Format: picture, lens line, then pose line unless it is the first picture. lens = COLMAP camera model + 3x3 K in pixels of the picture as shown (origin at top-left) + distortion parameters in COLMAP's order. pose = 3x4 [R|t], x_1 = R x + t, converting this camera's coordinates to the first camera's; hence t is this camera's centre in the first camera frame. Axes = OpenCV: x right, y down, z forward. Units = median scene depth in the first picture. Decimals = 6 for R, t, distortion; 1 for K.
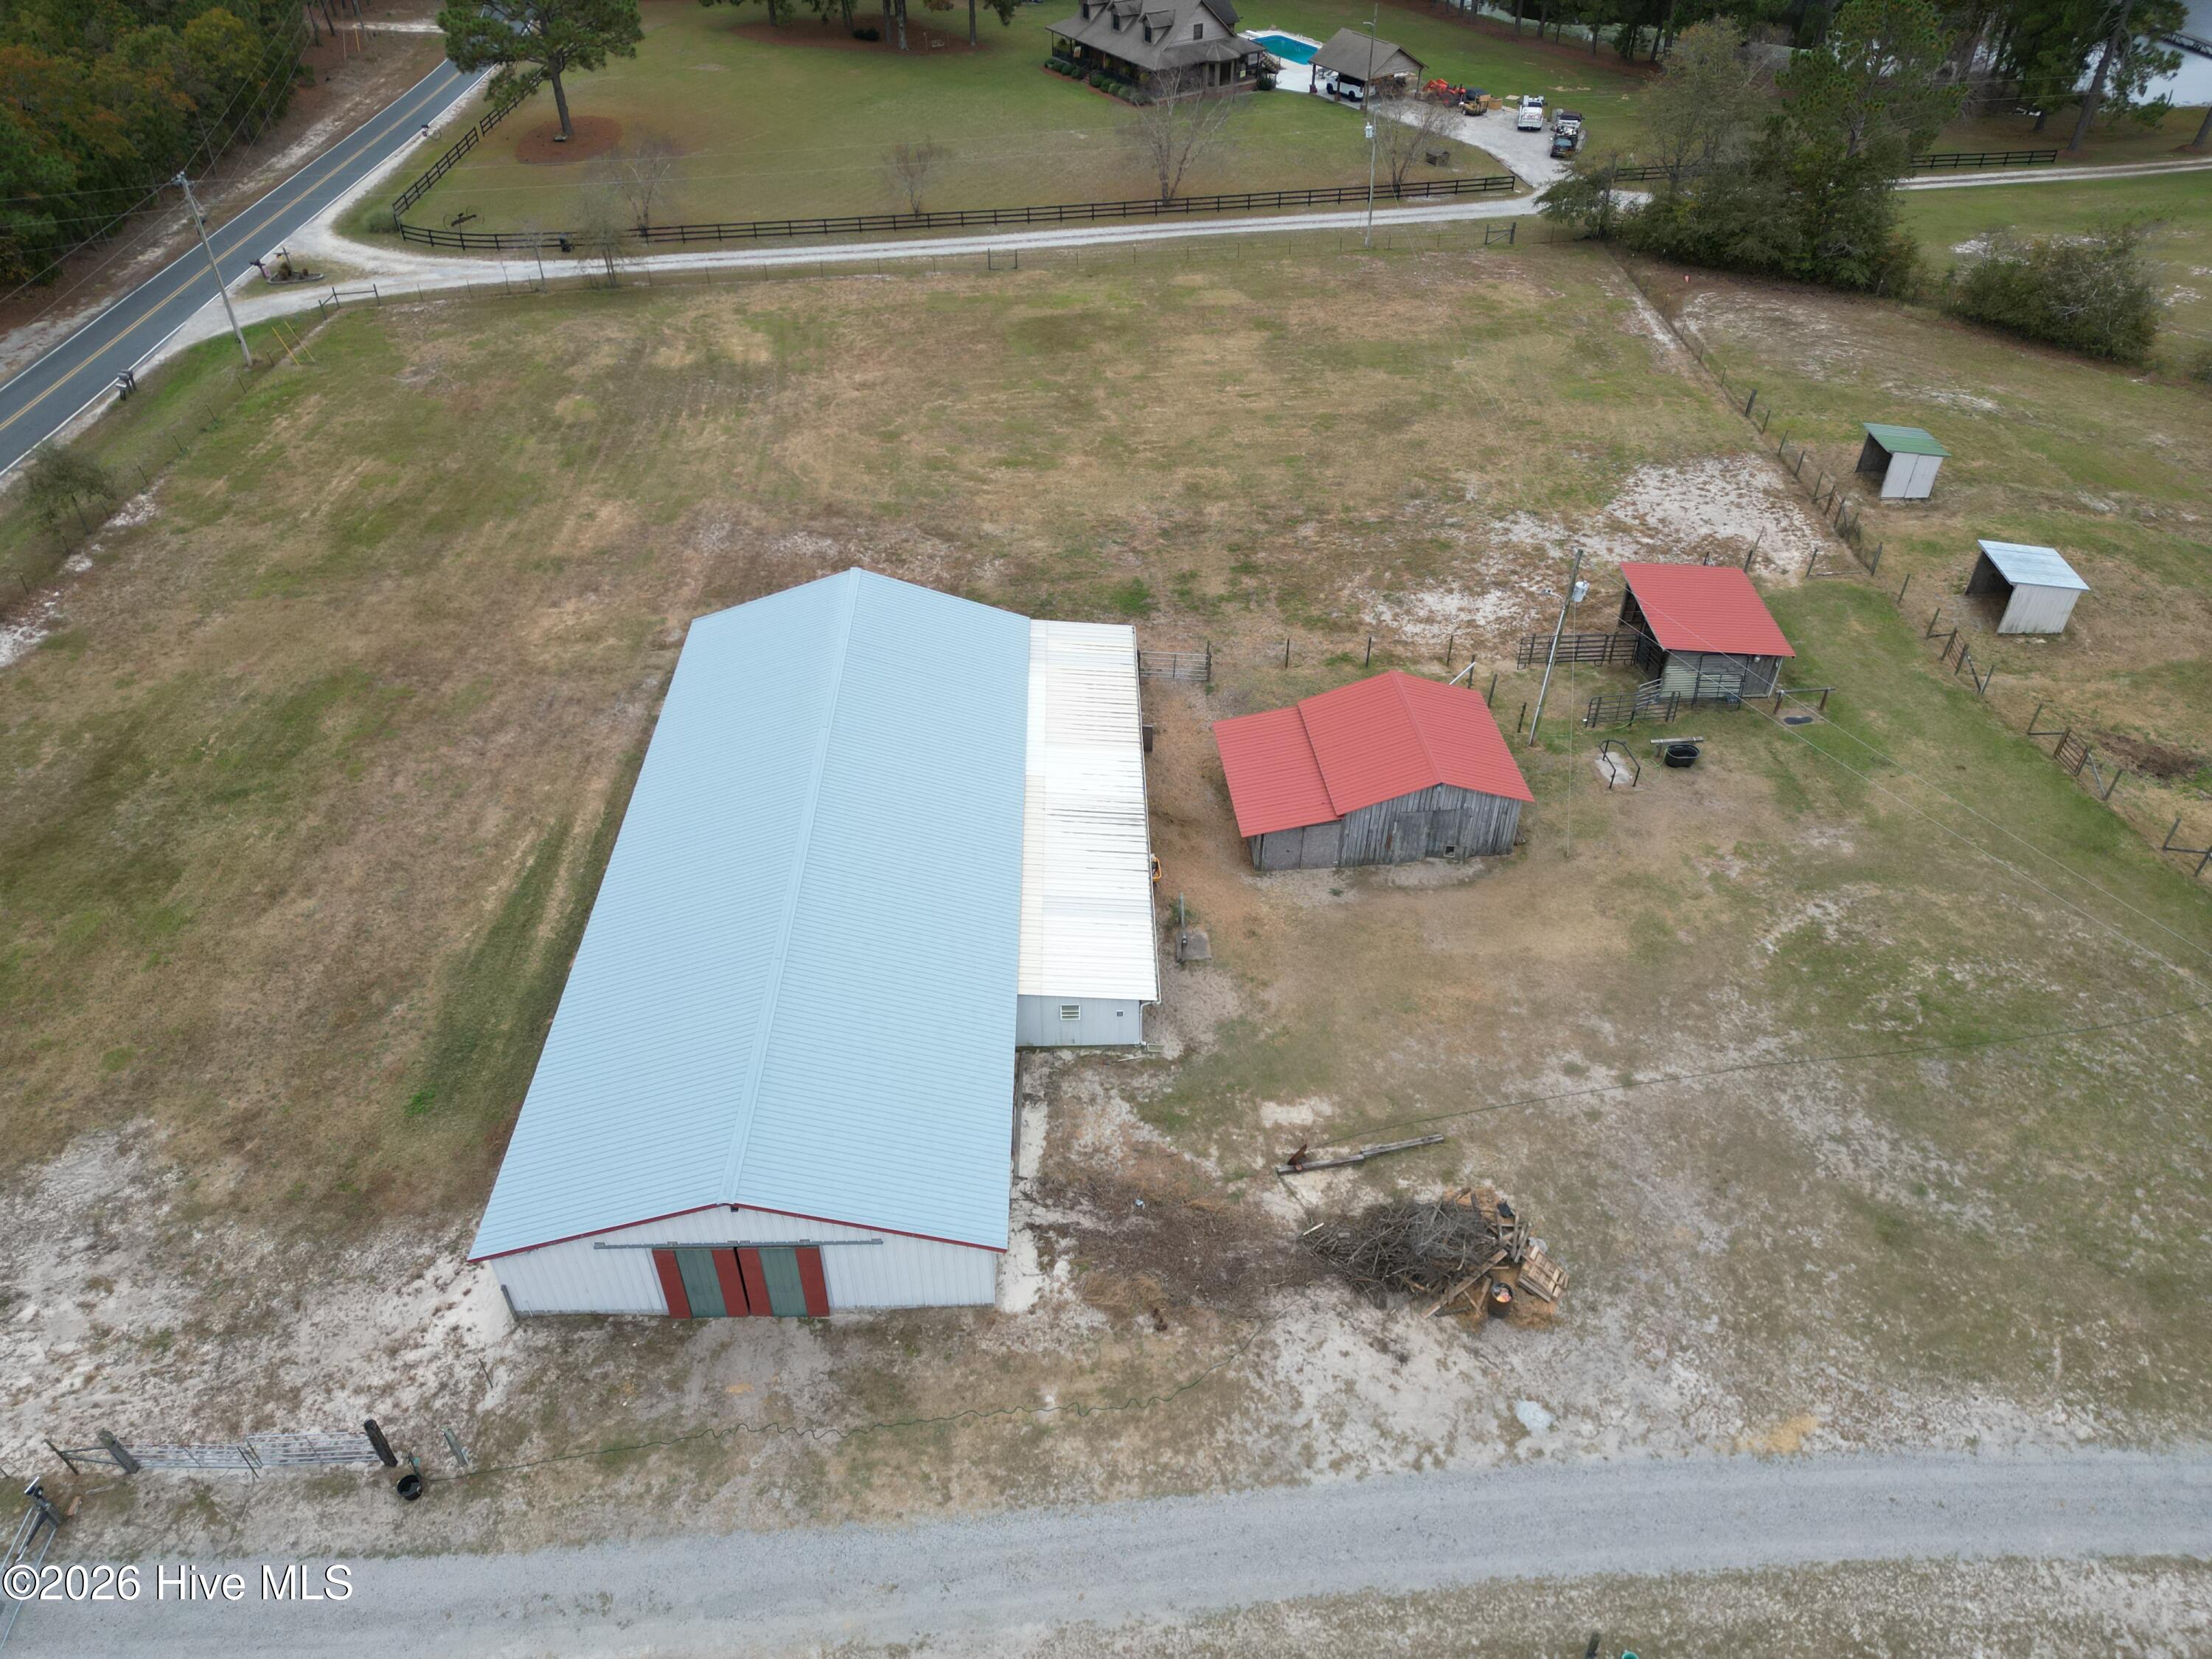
lens RADIAL K [[1536.4, 0, 1115.4], [0, 1536.4, 832.3], [0, 0, 1]] dist [0.083907, -0.084501]
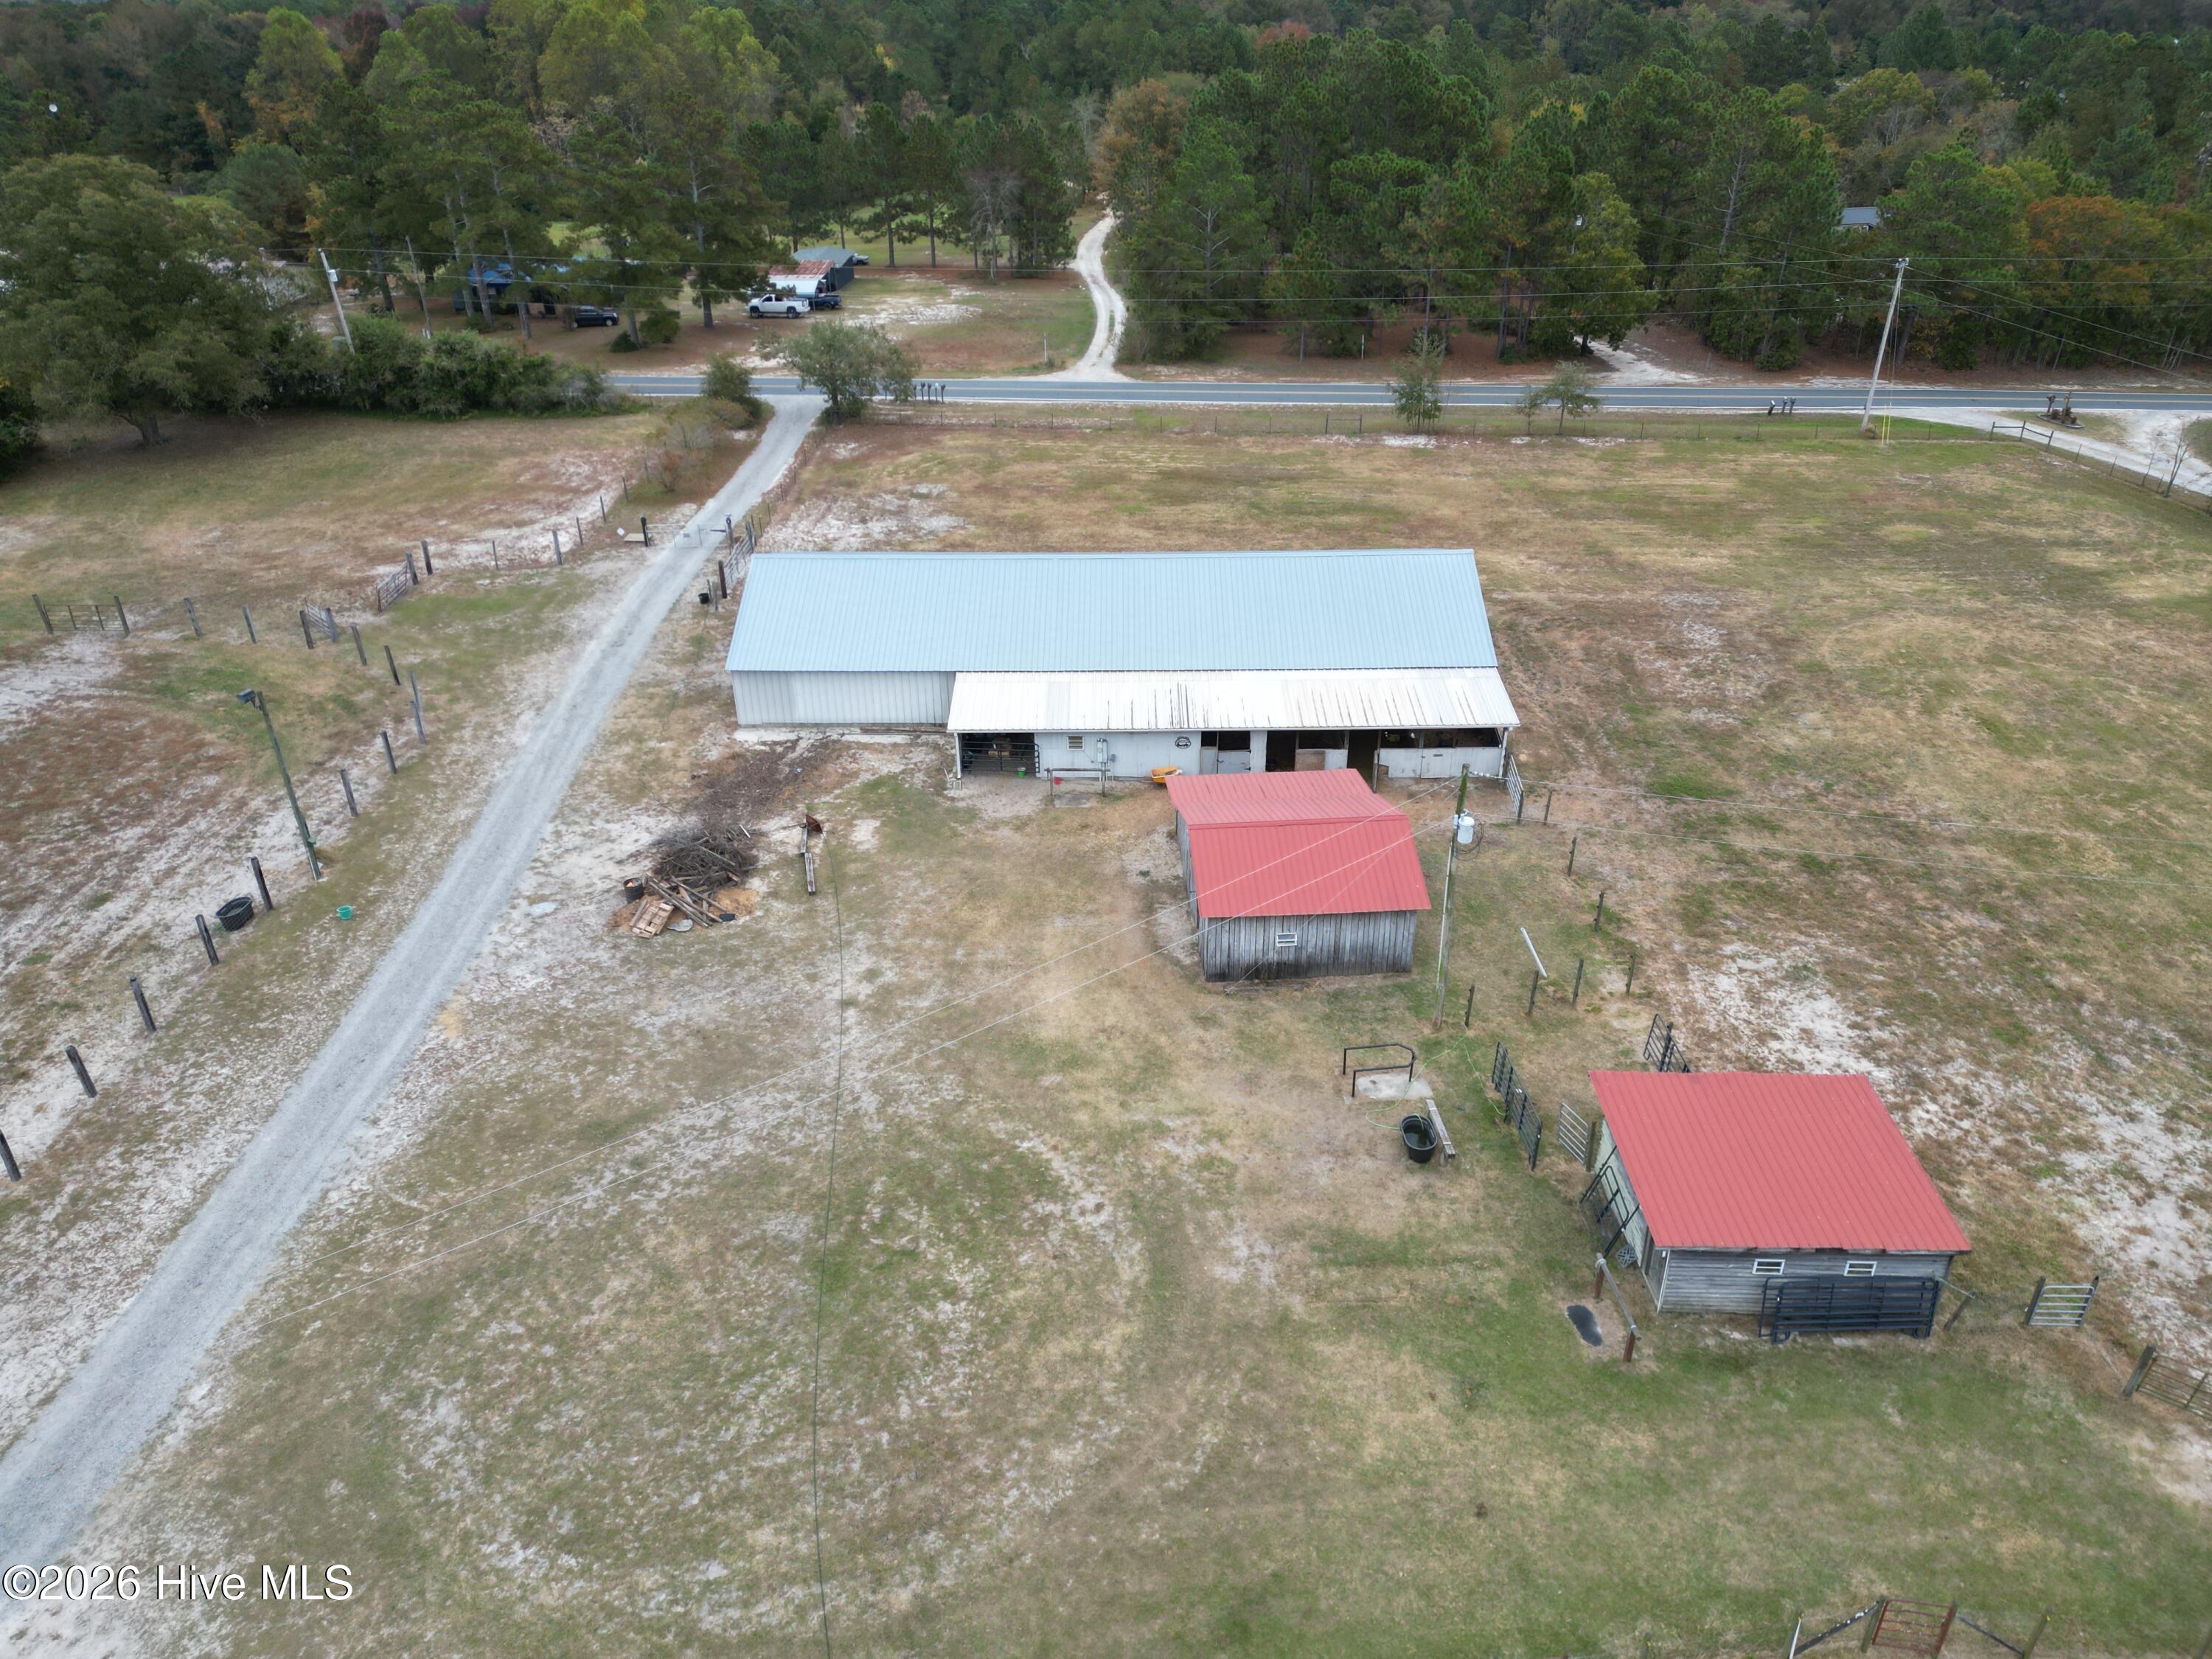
lens RADIAL K [[1536.4, 0, 1115.4], [0, 1536.4, 832.3], [0, 0, 1]] dist [0.083907, -0.084501]
pose [[-0.029688, 0.497098, -0.867186, 1.116006], [-0.637128, 0.659073, 0.399613, -0.405995], [0.770186, 0.564372, 0.297149, 0.785955]]
